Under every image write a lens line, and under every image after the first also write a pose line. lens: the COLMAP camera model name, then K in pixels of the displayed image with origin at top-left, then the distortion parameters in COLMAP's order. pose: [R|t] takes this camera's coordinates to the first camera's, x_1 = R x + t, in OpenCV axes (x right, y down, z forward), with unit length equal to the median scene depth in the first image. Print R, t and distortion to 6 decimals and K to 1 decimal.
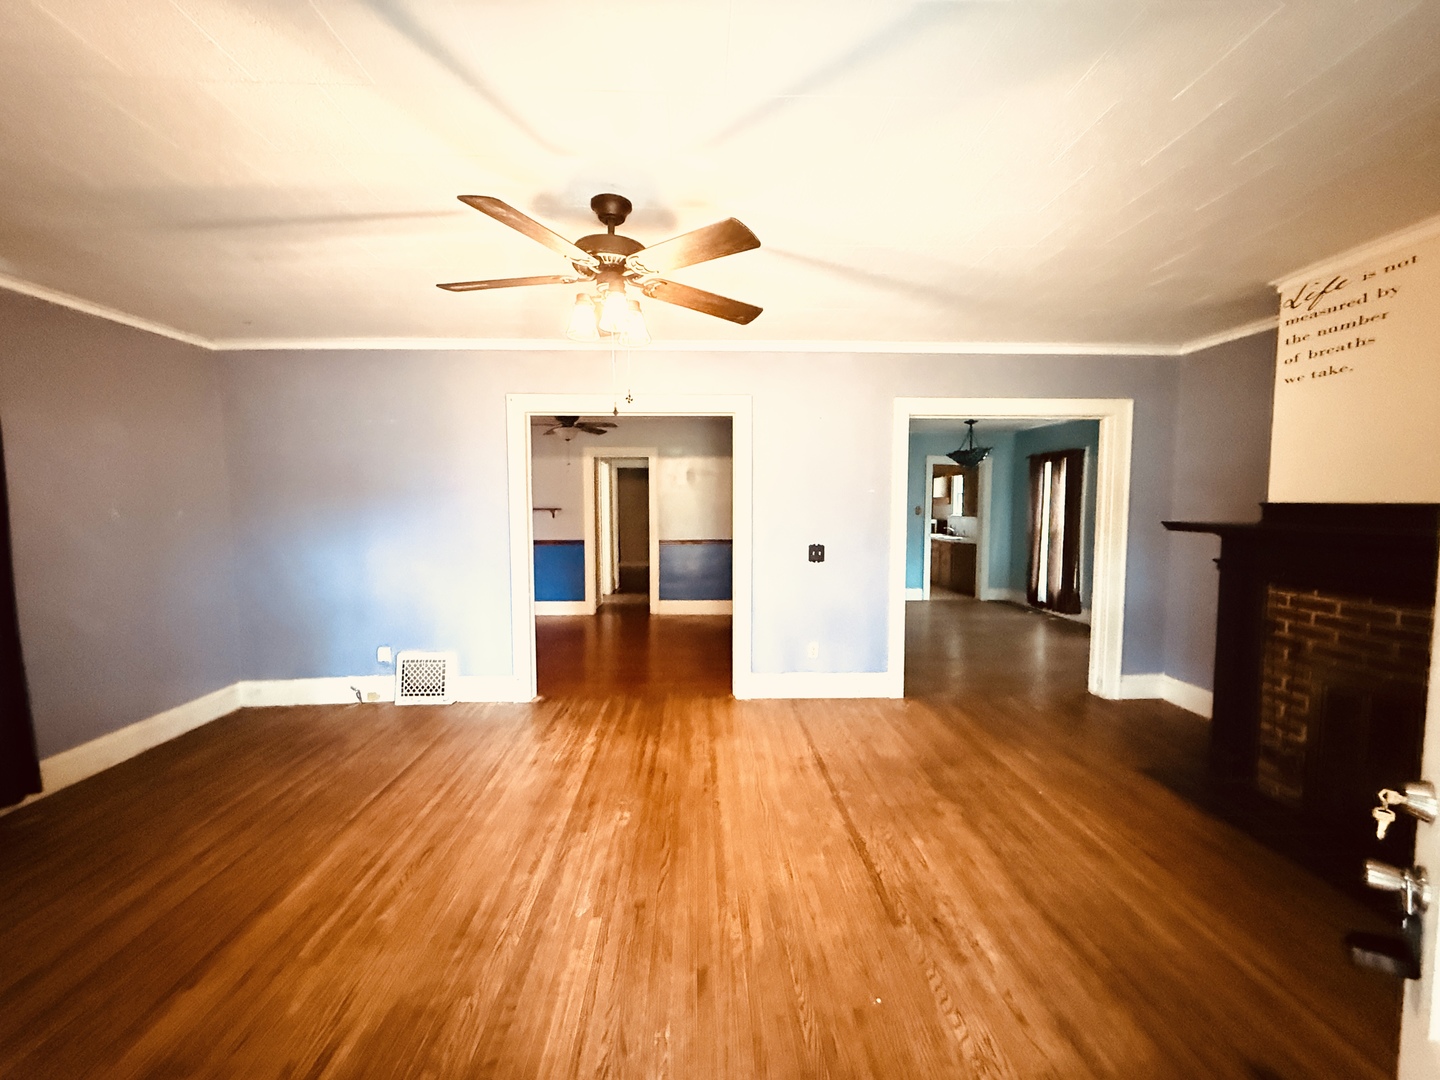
lens RADIAL K [[574.4, 0, 716.3], [0, 574.4, 541.3], [0, 0, 1]] dist [-0.000885, -0.000178]
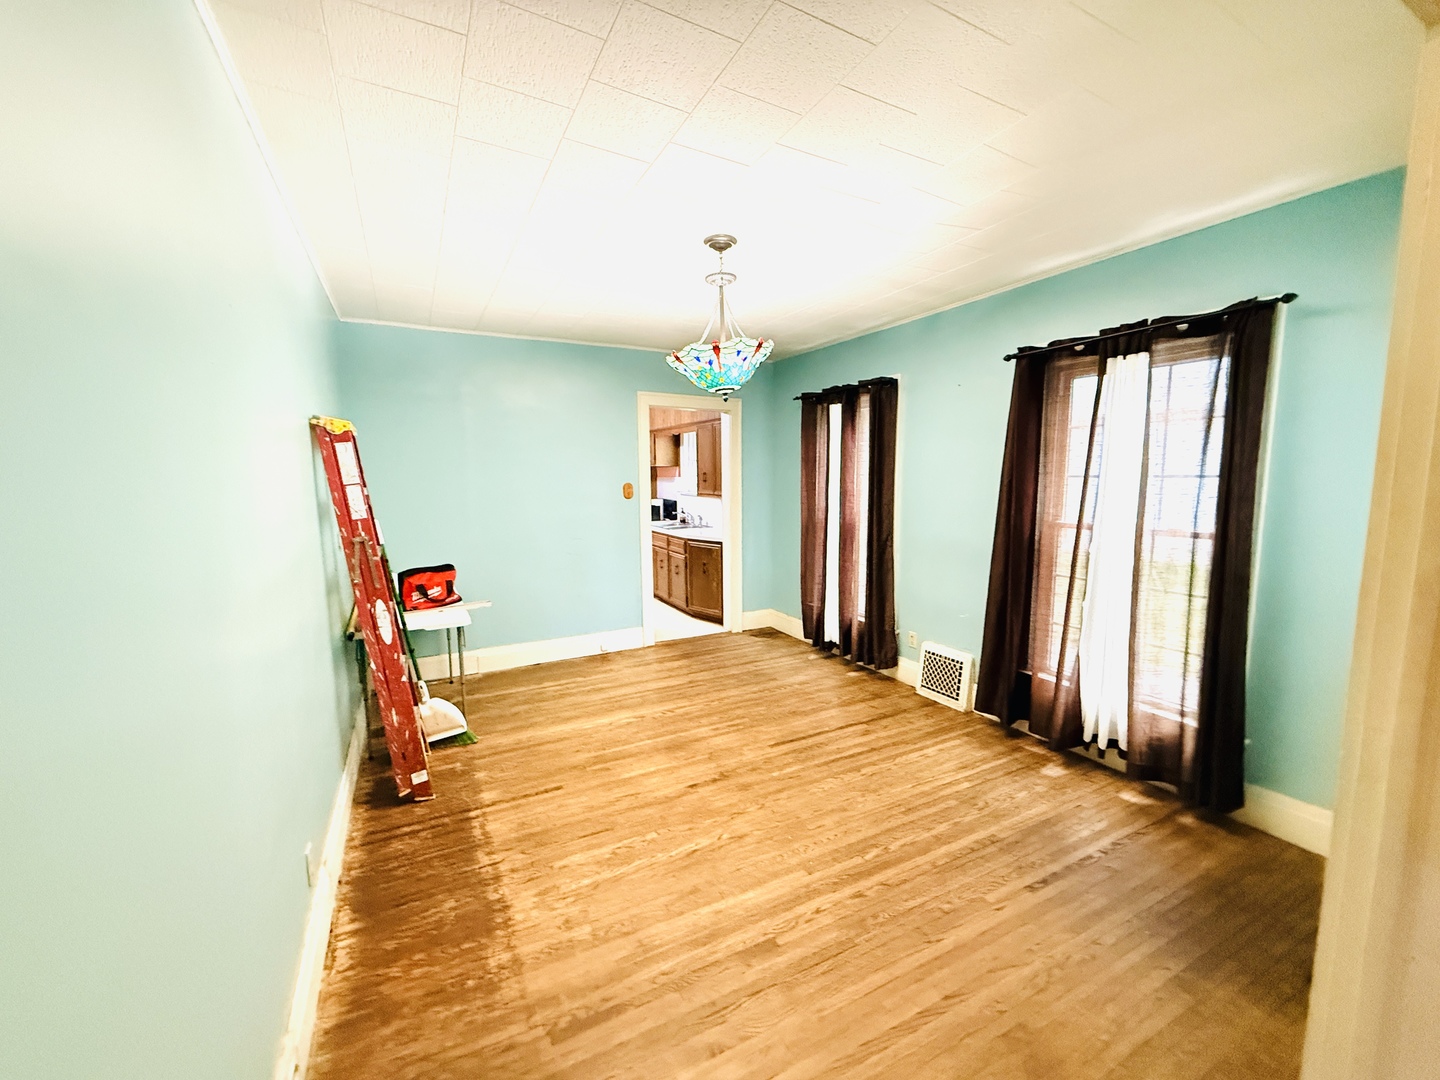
lens RADIAL K [[574.4, 0, 717.0], [0, 574.4, 541.8], [0, 0, 1]] dist [-0.000885, -0.000178]
pose [[0.894518, -0.063291, 0.442529, 0.470789], [0.041069, 0.997375, 0.059629, -0.090194], [-0.445142, -0.035165, 0.894769, 1.219421]]
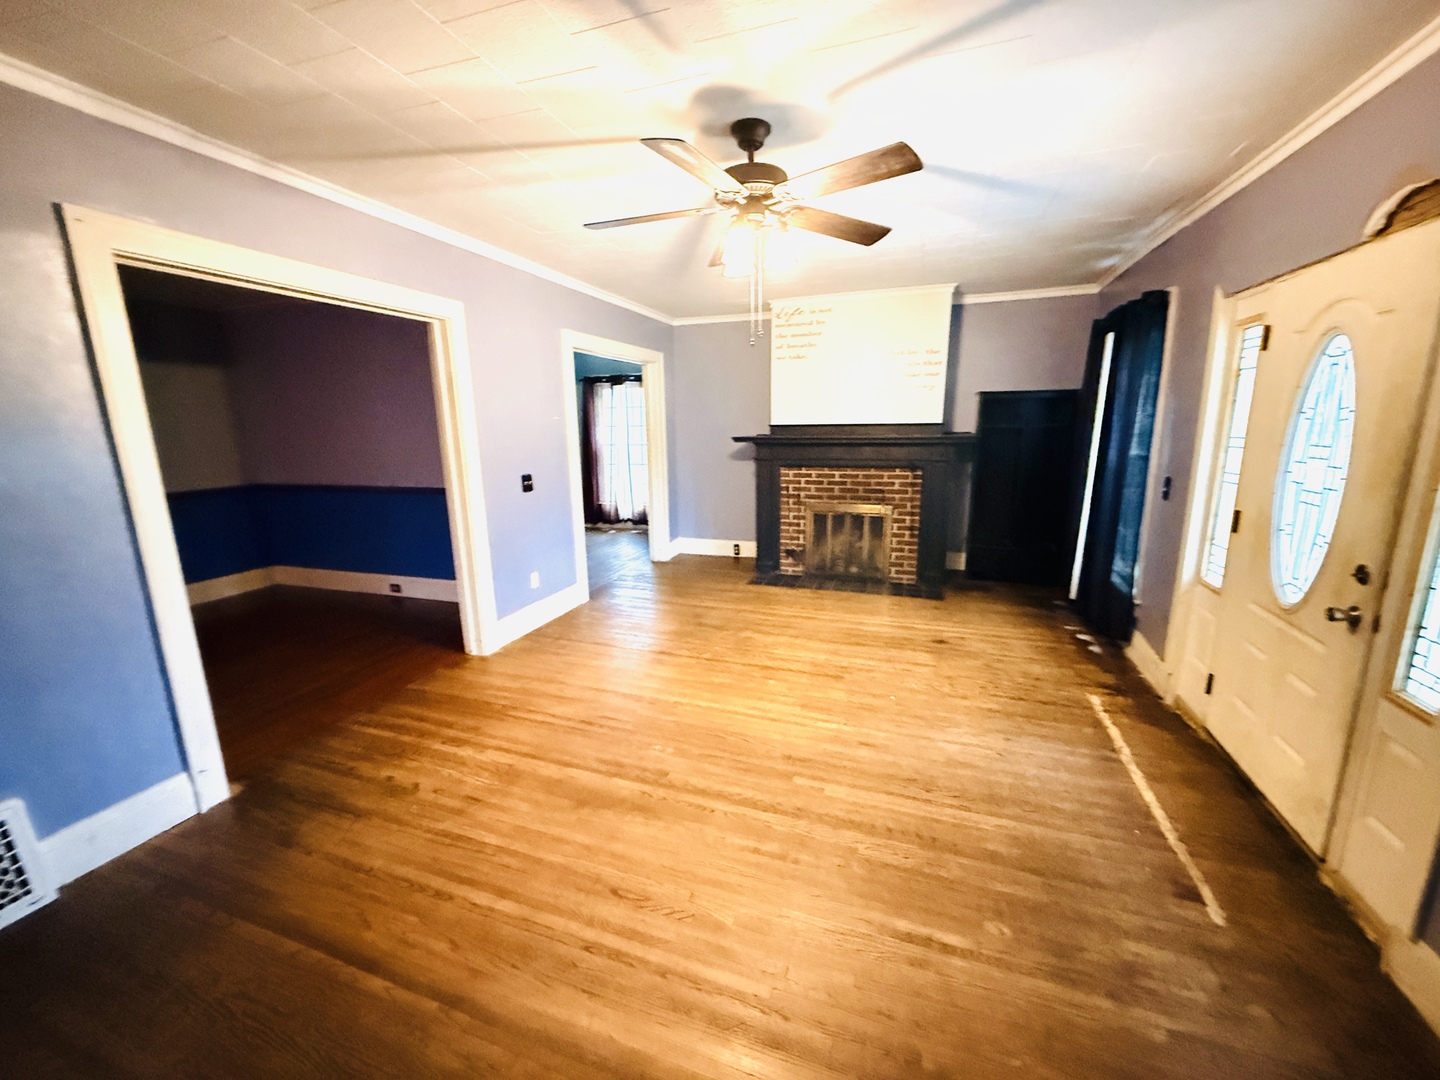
lens RADIAL K [[574.4, 0, 710.3], [0, 574.4, 540.0], [0, 0, 1]] dist [-0.000885, -0.000178]
pose [[0.365517, -0.197995, 0.909503, -0.809870], [0.079069, 0.980187, 0.181606, -0.049340], [-0.927440, 0.005533, 0.373930, 0.445160]]
